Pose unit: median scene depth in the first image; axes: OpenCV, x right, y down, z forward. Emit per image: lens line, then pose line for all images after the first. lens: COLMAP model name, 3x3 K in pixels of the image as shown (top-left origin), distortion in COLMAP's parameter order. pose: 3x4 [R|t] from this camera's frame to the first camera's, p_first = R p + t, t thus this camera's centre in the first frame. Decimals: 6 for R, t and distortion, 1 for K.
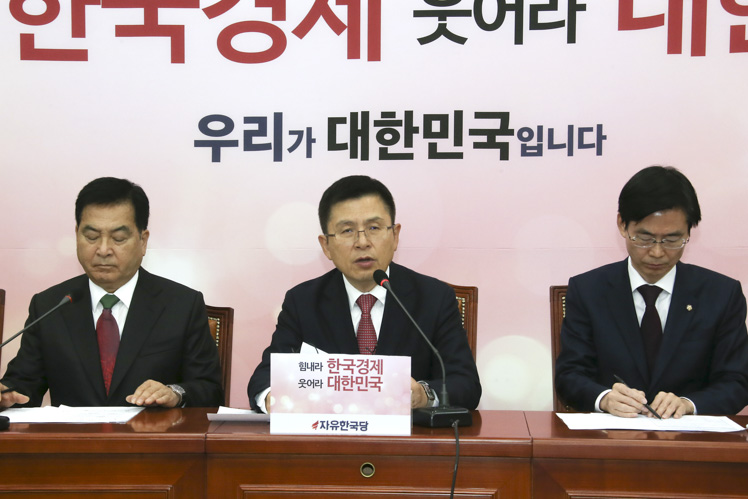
lens RADIAL K [[1757.1, 0, 370.9], [0, 1757.1, 290.6], [0, 0, 1]] dist [0.327873, 0.146290]
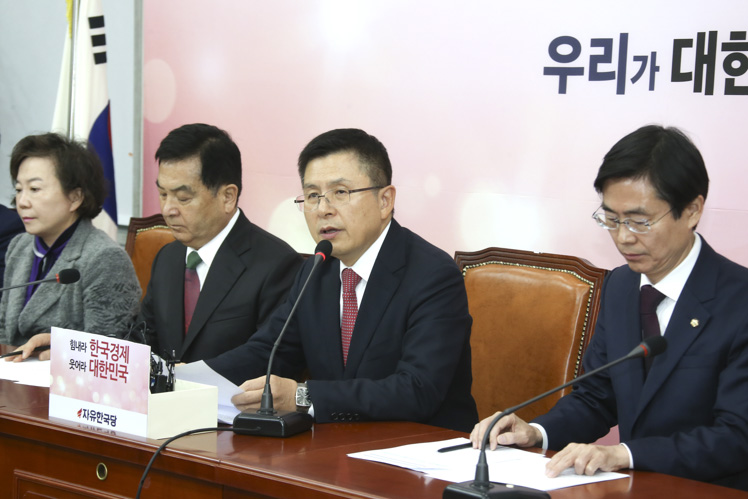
lens RADIAL K [[2170.2, 0, 370.9], [0, 2170.2, 226.6], [0, 0, 1]] dist [0.660613, 0.768825]
pose [[0.728883, 0.066849, -0.681367, 0.553082], [-0.056574, 0.997699, 0.037365, -0.044622], [0.682296, 0.011313, 0.730988, 0.196093]]
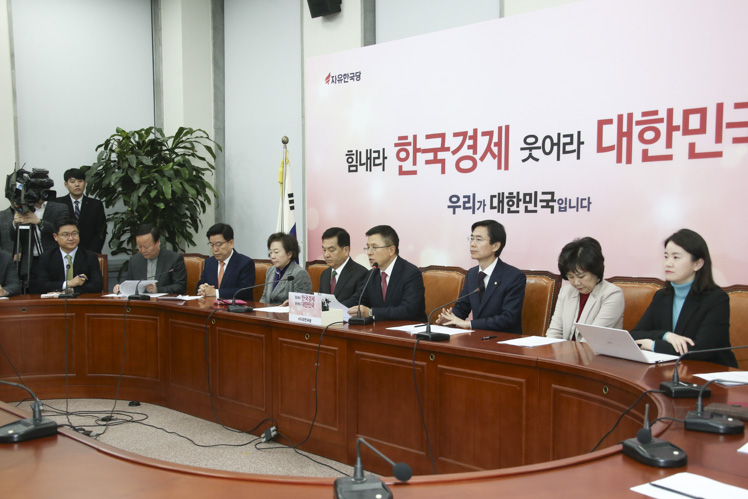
lens RADIAL K [[899.0, 0, 374.0], [0, 899.0, 249.5], [0, 0, 1]] dist [-0.002853, 0.009675]
pose [[0.722396, 0.024853, -0.691033, 0.685312], [-0.029723, 0.999546, 0.004876, -0.028357], [0.690841, 0.017017, 0.722807, 0.045167]]
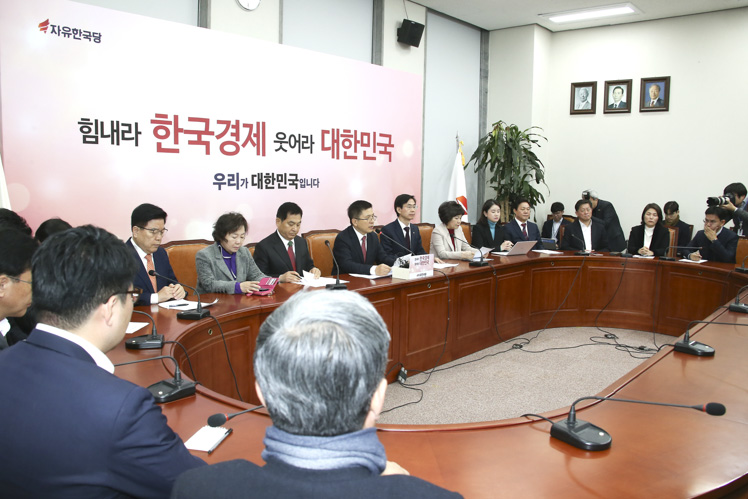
lens RADIAL K [[613.6, 0, 374.0], [0, 613.6, 249.5], [0, 0, 1]] dist [-0.122836, 0.007554]
pose [[0.605277, -0.082017, 0.791779, -0.721416], [0.023549, 0.996087, 0.085178, -0.055997], [-0.795667, -0.032911, 0.604840, 0.218848]]
